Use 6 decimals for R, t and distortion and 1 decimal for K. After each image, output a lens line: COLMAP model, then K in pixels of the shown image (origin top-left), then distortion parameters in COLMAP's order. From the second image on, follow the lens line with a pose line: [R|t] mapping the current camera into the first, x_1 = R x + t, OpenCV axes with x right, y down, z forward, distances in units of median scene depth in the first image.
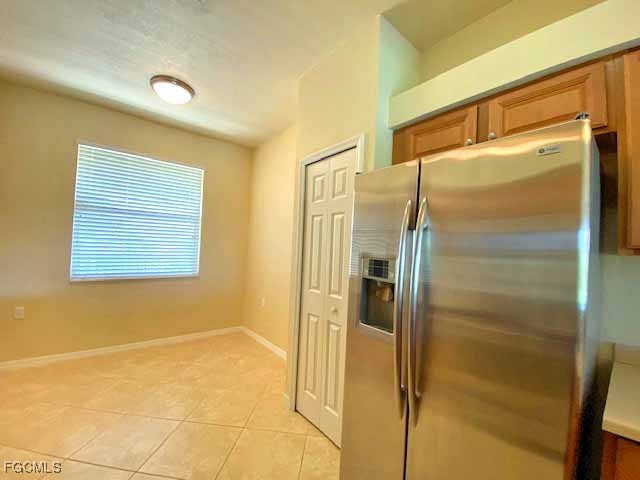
lens RADIAL K [[259.5, 0, 315.0], [0, 259.5, 238.6], [0, 0, 1]] dist [-0.014202, -0.003958]
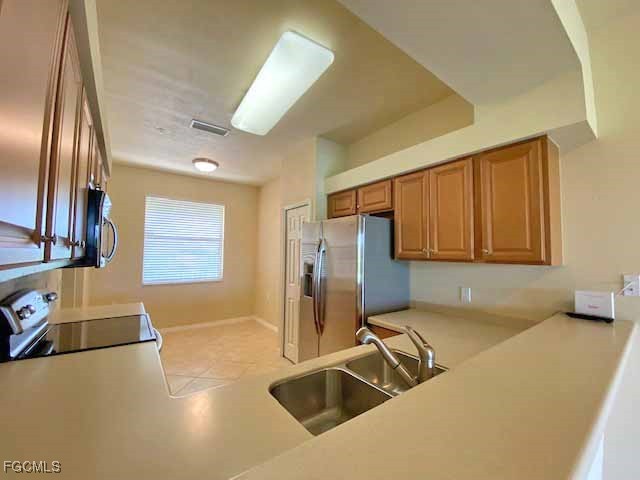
lens RADIAL K [[259.5, 0, 321.9], [0, 259.5, 241.7], [0, 0, 1]] dist [-0.014202, -0.003958]
pose [[0.998812, -0.032852, -0.035978, 0.261509], [0.032184, 0.999301, -0.019005, -0.041384], [0.036577, 0.017824, 0.999172, -0.694420]]
